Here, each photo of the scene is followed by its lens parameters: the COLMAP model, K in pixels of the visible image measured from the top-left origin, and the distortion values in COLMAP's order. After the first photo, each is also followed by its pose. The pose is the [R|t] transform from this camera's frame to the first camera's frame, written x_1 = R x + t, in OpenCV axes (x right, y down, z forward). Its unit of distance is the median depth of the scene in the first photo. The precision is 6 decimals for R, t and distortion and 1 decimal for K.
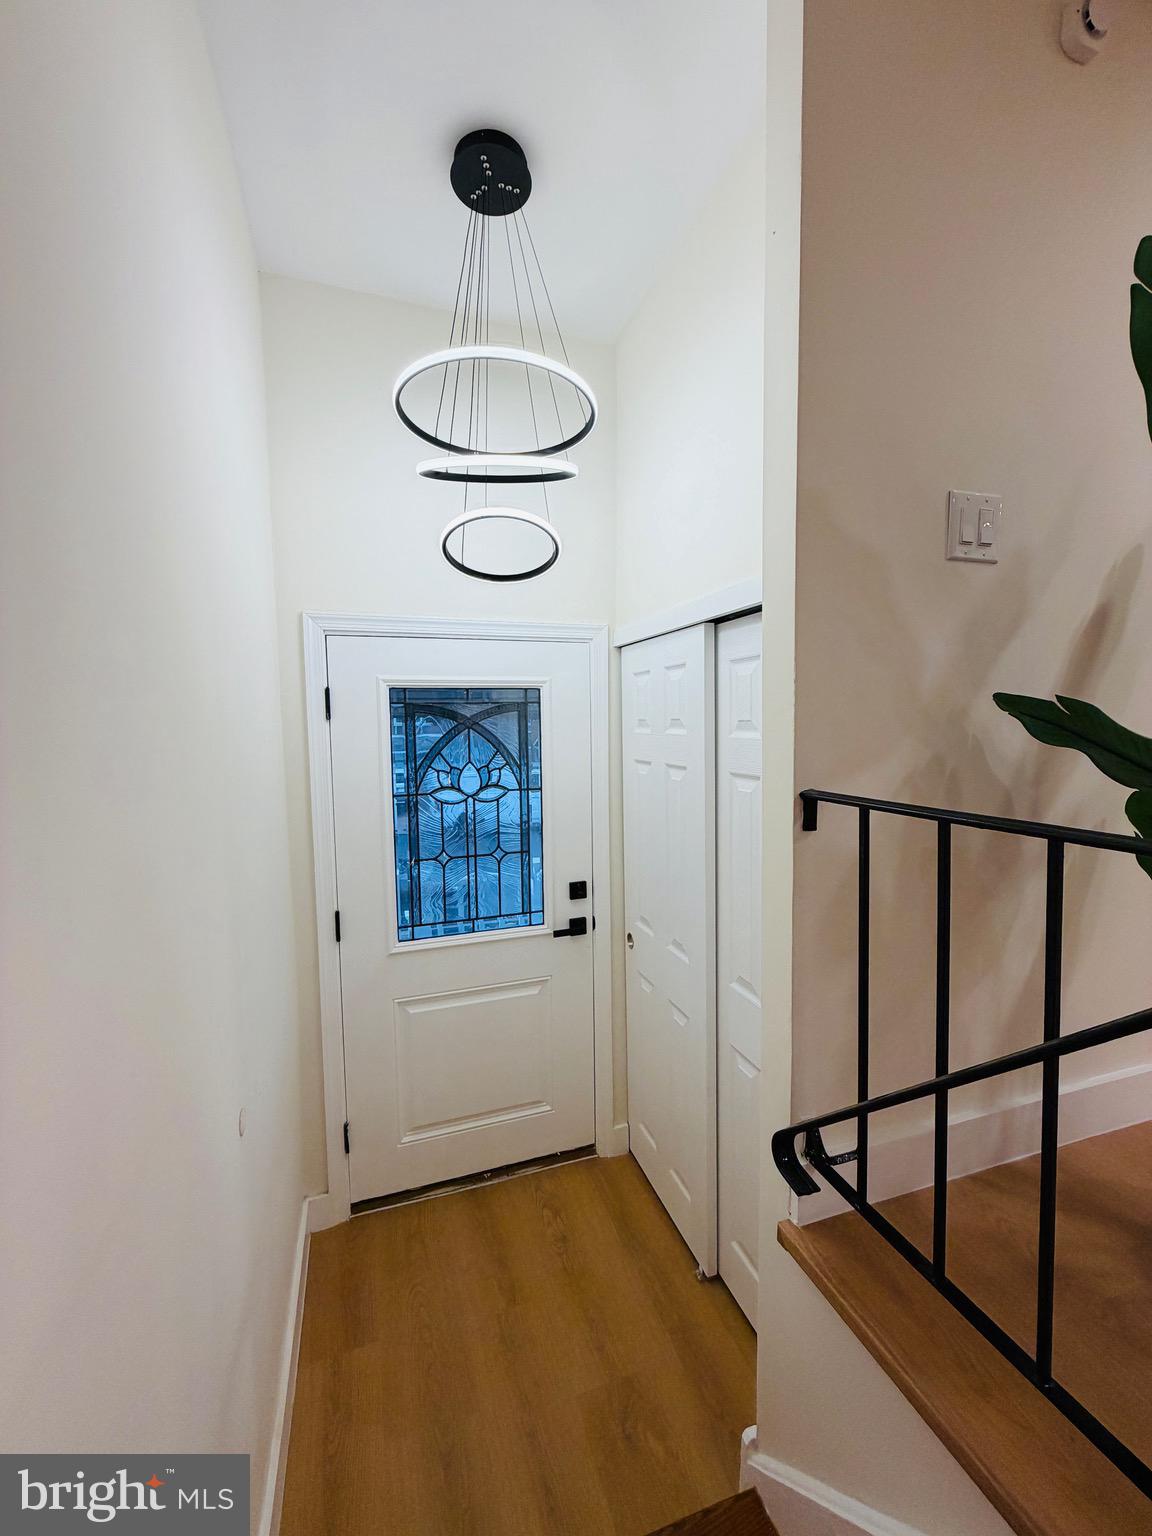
lens RADIAL K [[611.3, 0, 574.5], [0, 611.3, 765.8], [0, 0, 1]] dist [-0.000031, -0.000058]
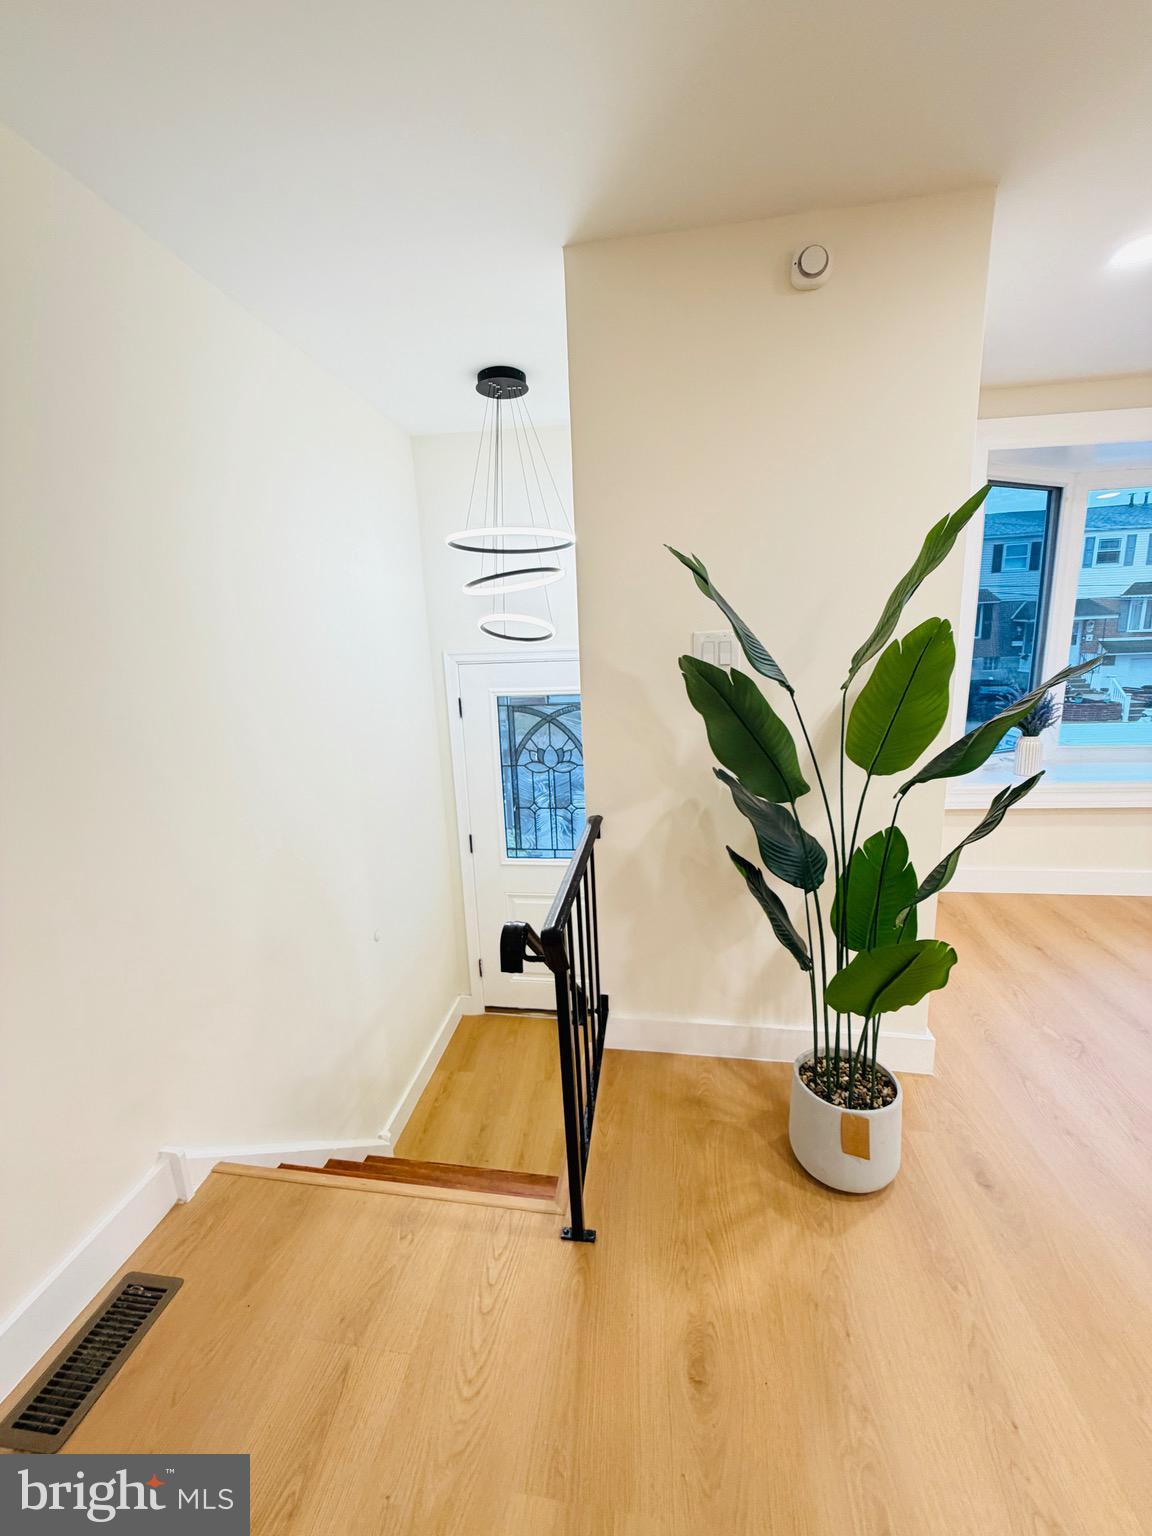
lens RADIAL K [[611.3, 0, 574.5], [0, 611.3, 765.8], [0, 0, 1]] dist [-0.000031, -0.000058]
pose [[0.890036, 0.074266, -0.449800, 0.547220], [-0.007811, 0.988981, 0.147834, -0.176368], [0.455823, -0.128064, 0.880809, -0.268188]]
